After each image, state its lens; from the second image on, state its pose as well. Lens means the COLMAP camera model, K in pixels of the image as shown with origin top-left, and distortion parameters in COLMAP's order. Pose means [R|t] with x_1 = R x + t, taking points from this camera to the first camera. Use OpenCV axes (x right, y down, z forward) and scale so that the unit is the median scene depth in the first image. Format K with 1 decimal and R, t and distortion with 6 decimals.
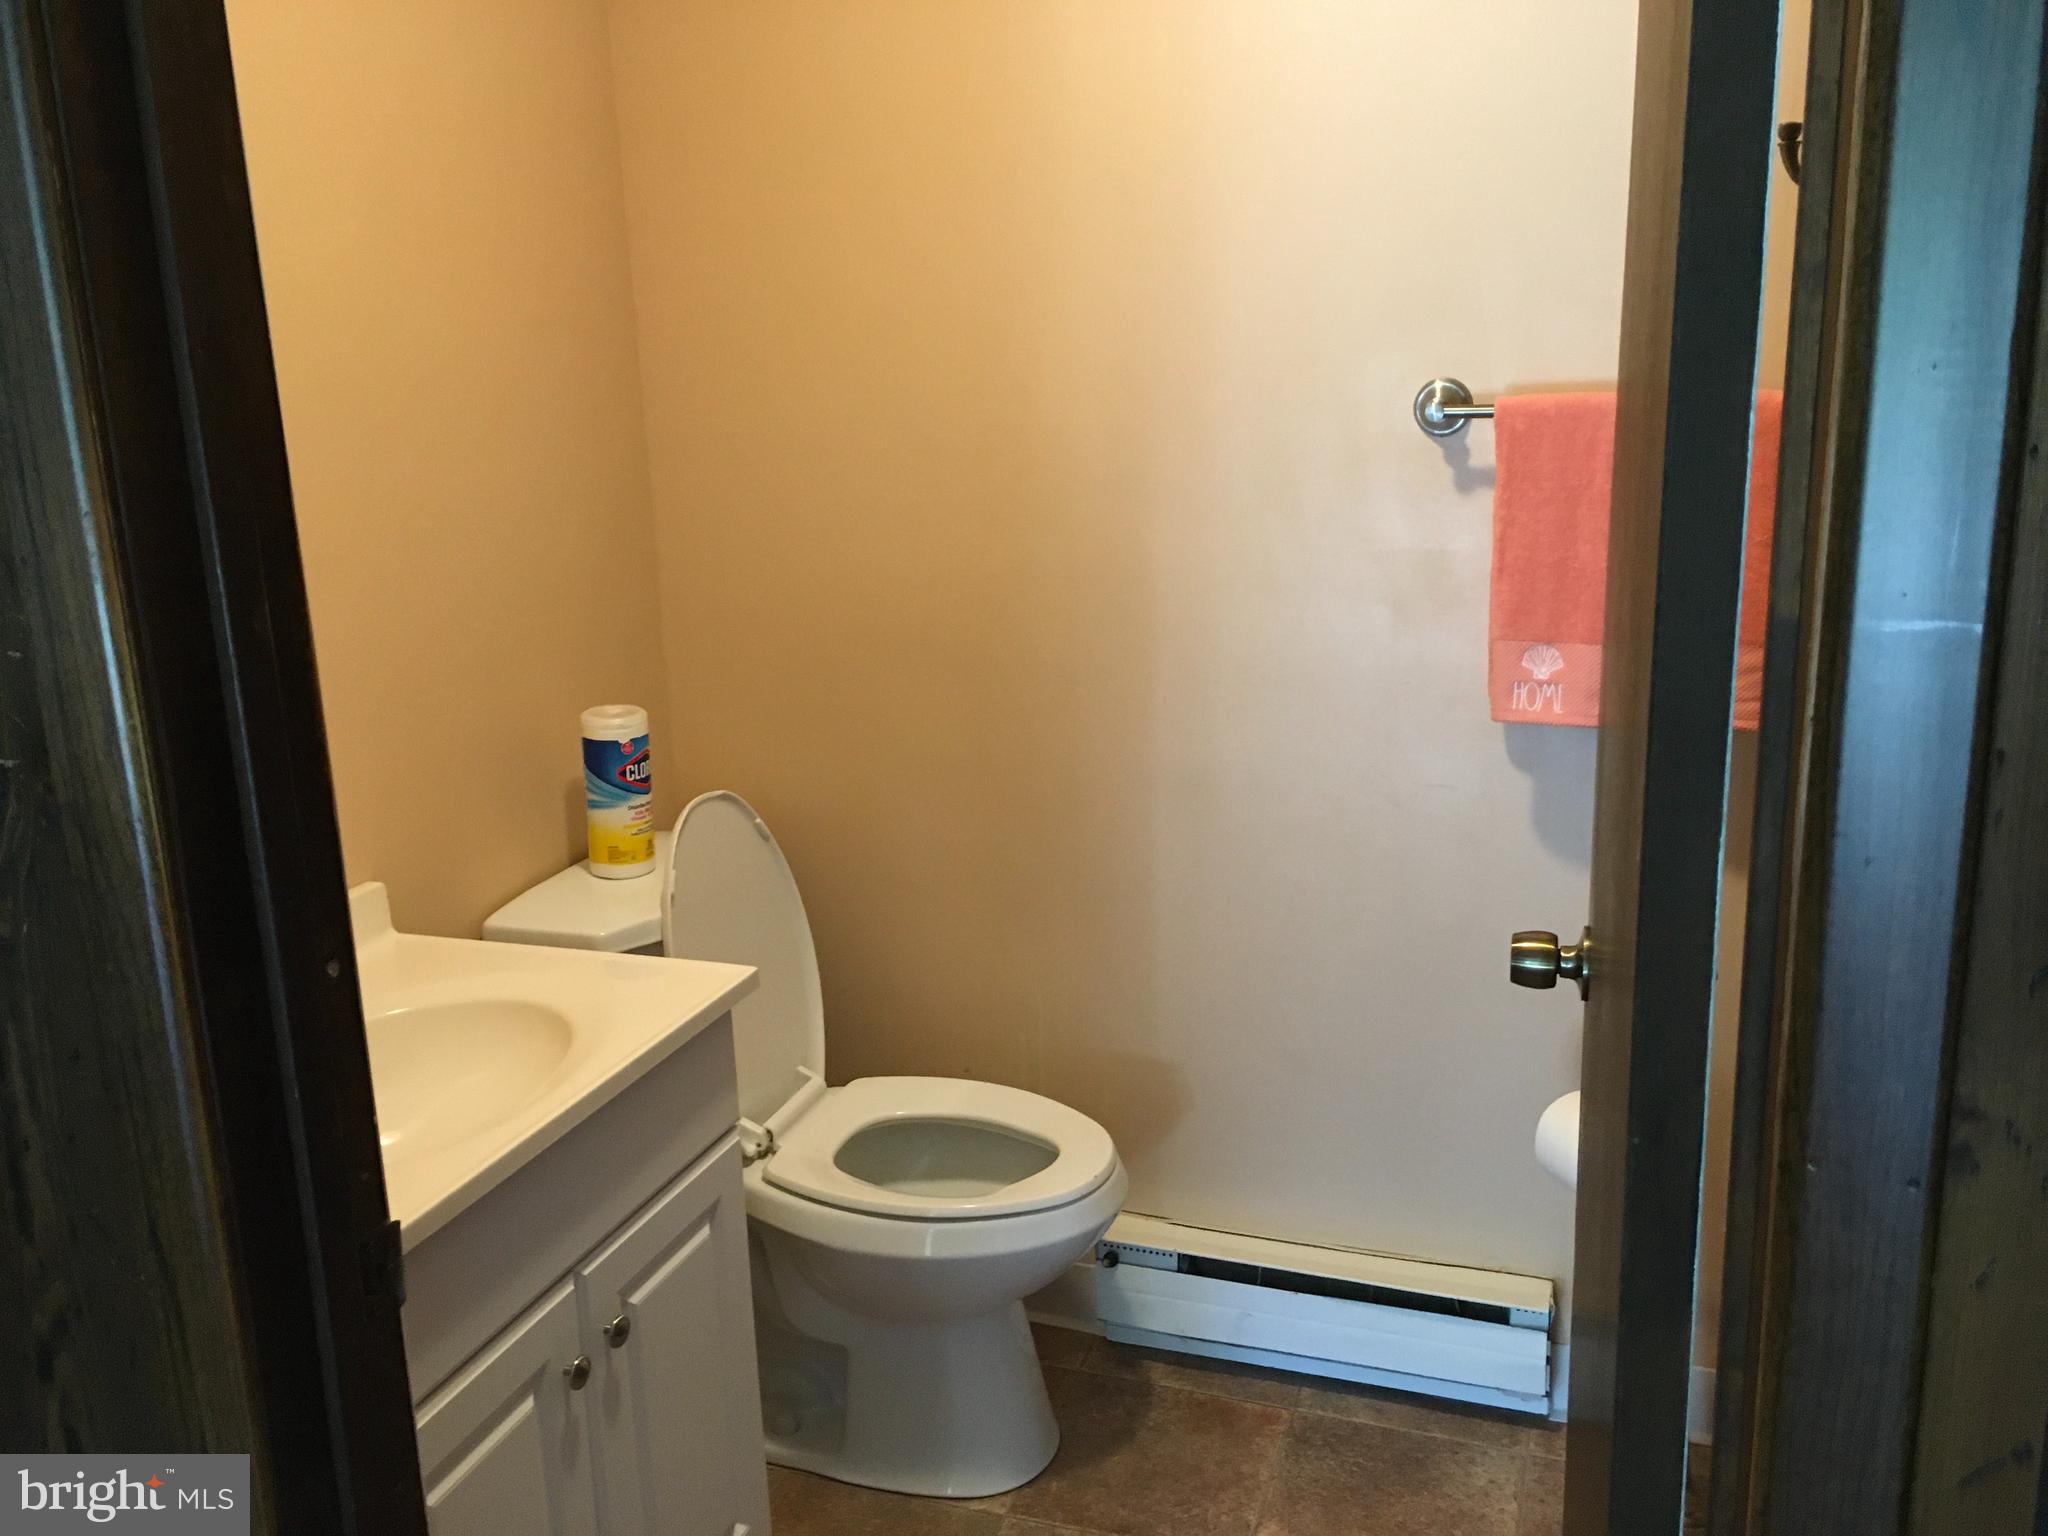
lens RADIAL K [[1764.6, 0, 1025.6], [0, 1764.6, 762.0], [0, 0, 1]] dist [0.000997, -0.000451]
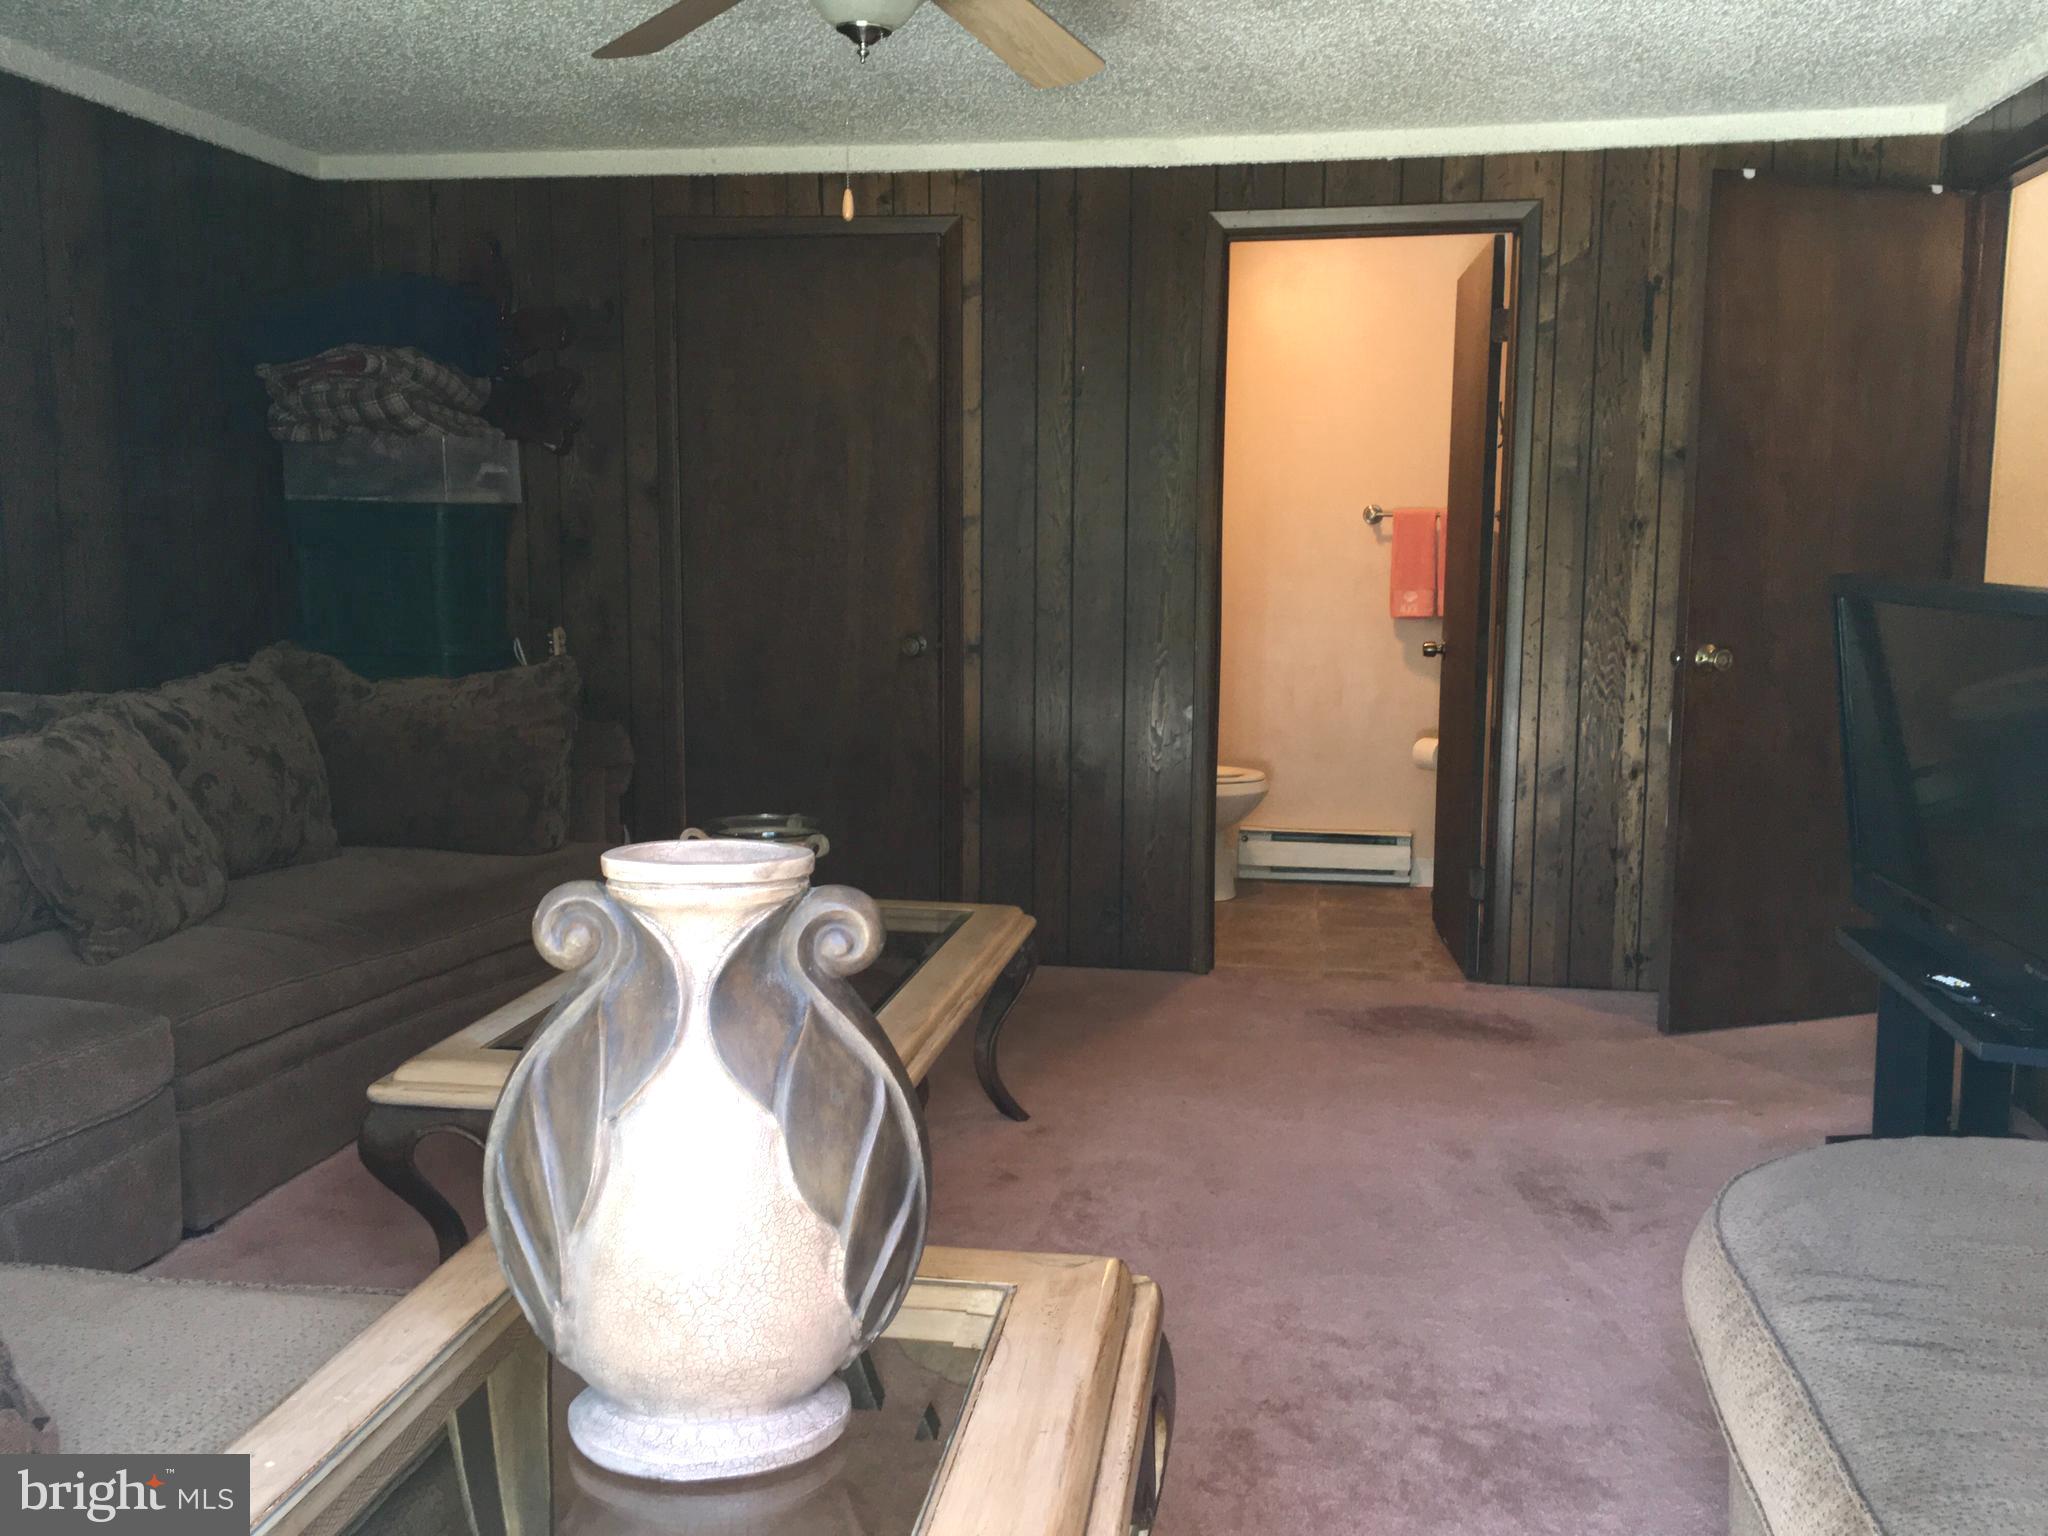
lens RADIAL K [[1764.6, 0, 1022.6], [0, 1764.6, 768.1], [0, 0, 1]] dist [0.000997, -0.000451]
pose [[0.982736, 0.014880, 0.184416, -0.912989], [0.008871, 0.991825, -0.127300, 0.613813], [-0.184802, 0.126738, 0.974570, -1.789854]]
